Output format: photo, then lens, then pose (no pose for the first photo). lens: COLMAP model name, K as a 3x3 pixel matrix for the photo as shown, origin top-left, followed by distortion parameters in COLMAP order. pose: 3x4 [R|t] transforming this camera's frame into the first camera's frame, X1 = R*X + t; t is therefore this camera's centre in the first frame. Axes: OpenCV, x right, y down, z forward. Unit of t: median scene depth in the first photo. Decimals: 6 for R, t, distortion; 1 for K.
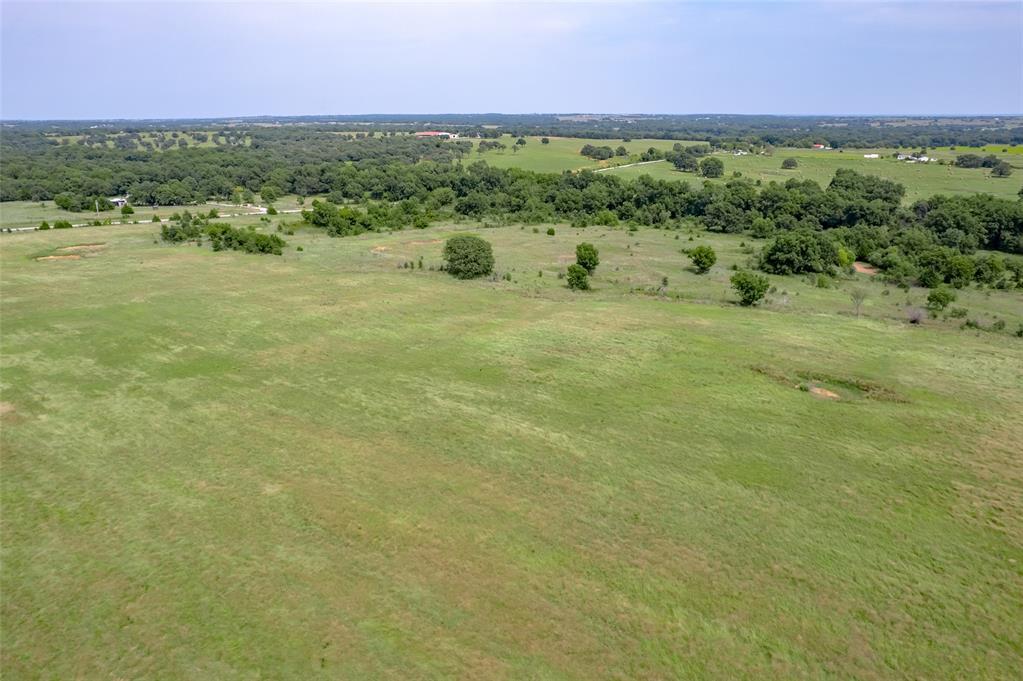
lens RADIAL K [[661.3, 0, 512.1], [0, 661.3, 338.5], [0, 0, 1]] dist [-0.073278, 0.063029]
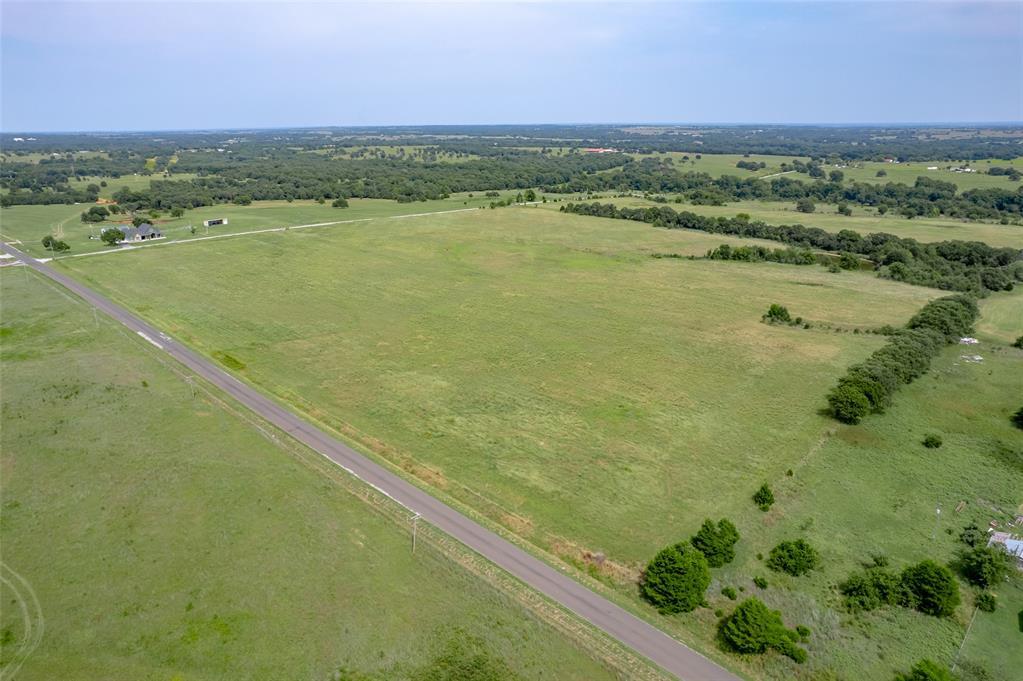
lens RADIAL K [[661.3, 0, 510.8], [0, 661.3, 339.1], [0, 0, 1]] dist [-0.073278, 0.063029]
pose [[0.998846, 0.010524, -0.046855, -0.575777], [-0.011053, 0.999878, -0.011061, 0.238815], [0.046733, 0.011566, 0.998840, -0.901031]]
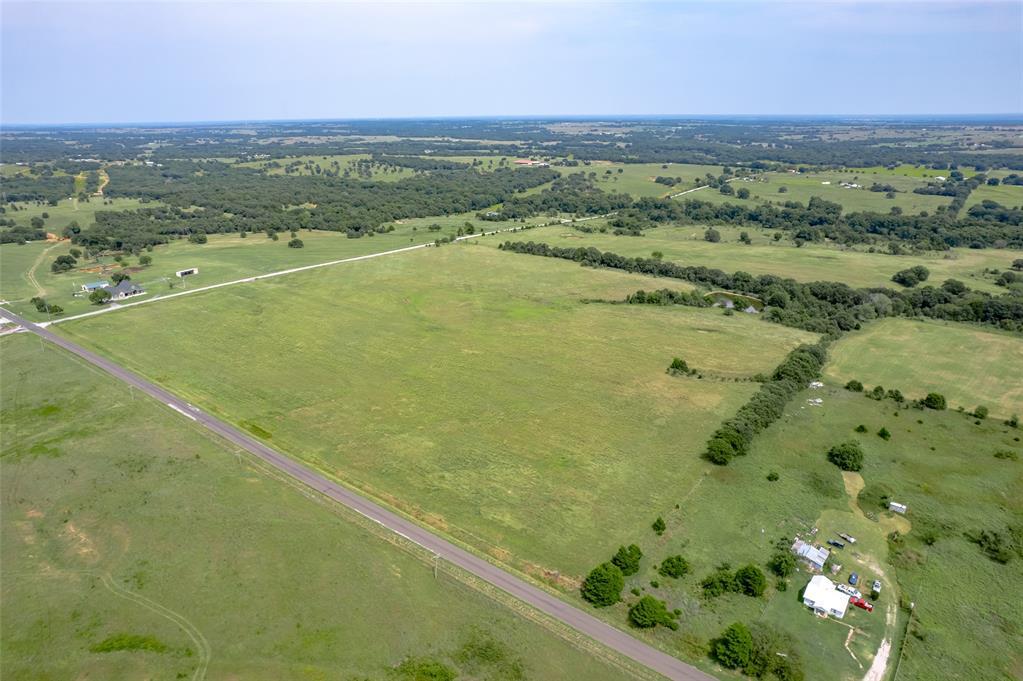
lens RADIAL K [[661.3, 0, 510.3], [0, 661.3, 339.5], [0, 0, 1]] dist [-0.073278, 0.063029]
pose [[0.998228, -0.022598, 0.055045, -0.600474], [0.022442, 0.999742, 0.003436, 0.170566], [-0.055109, -0.002194, 0.998478, -1.052394]]
